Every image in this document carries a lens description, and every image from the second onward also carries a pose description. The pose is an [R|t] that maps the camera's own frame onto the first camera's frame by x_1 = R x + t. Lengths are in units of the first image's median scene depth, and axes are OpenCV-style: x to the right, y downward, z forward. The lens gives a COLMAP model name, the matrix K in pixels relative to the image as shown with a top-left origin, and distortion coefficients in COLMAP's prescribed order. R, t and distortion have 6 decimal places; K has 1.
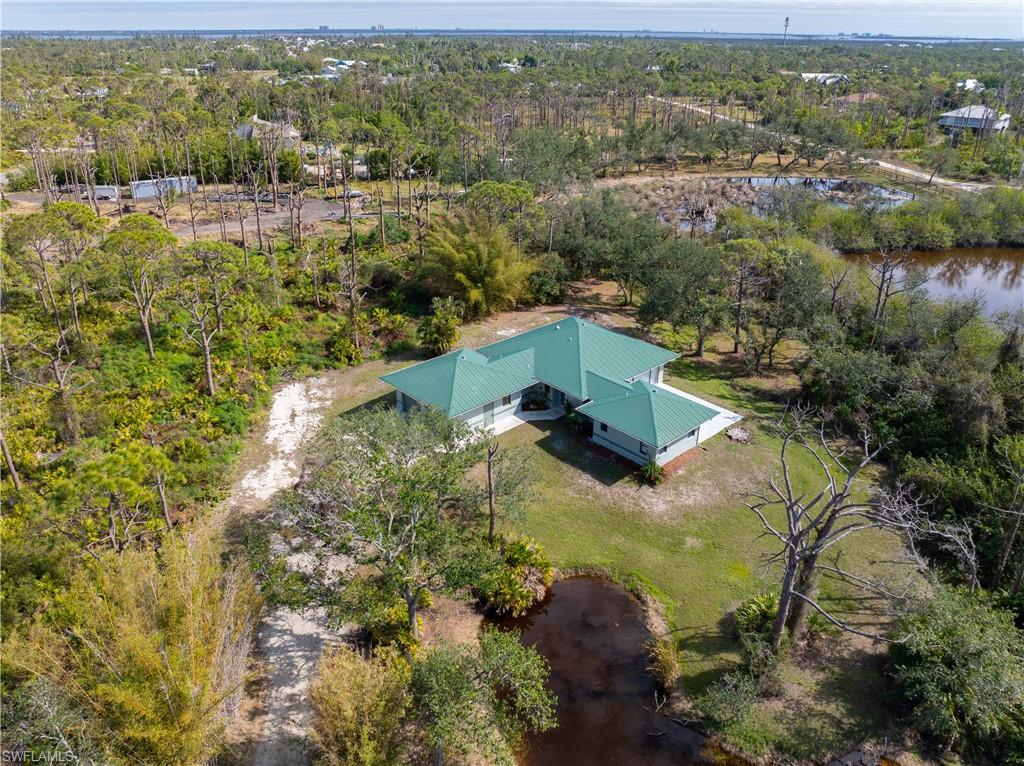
lens RADIAL K [[730.6, 0, 509.5], [0, 730.6, 378.9], [0, 0, 1]] dist [-0.038142, 0.006539]
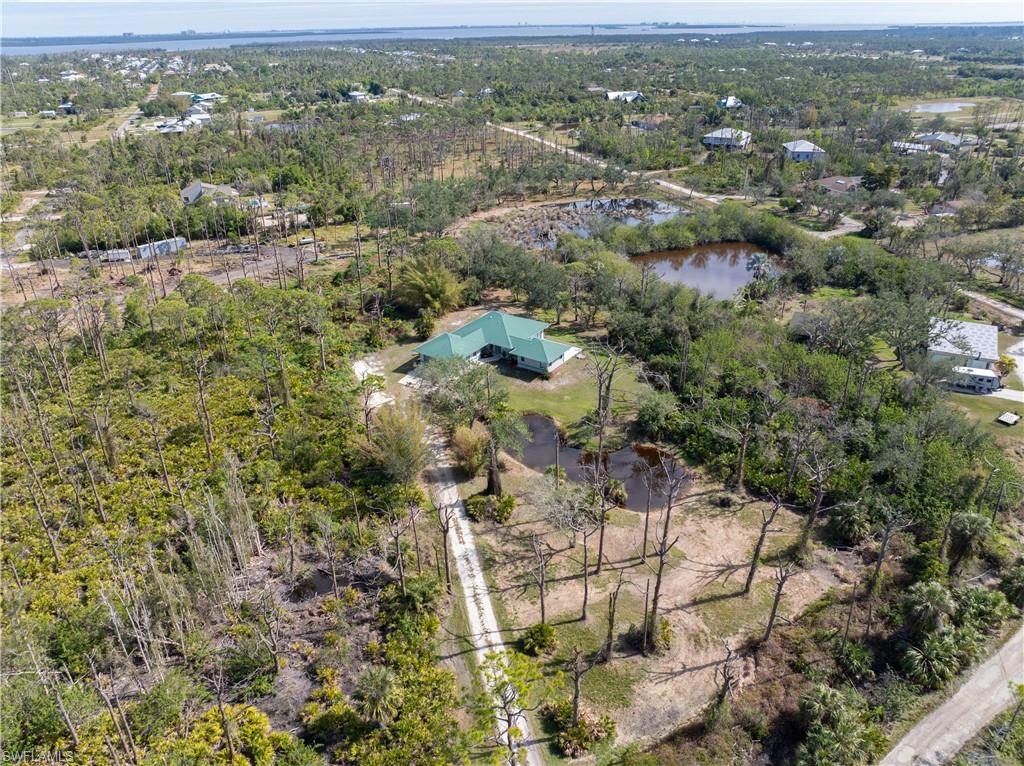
lens RADIAL K [[730.6, 0, 509.5], [0, 730.6, 378.9], [0, 0, 1]] dist [-0.038142, 0.006539]
pose [[0.973842, -0.122309, 0.191500, -0.240273], [0.120267, 0.992491, 0.022298, 0.050104], [-0.192789, 0.001316, 0.981239, -0.825028]]
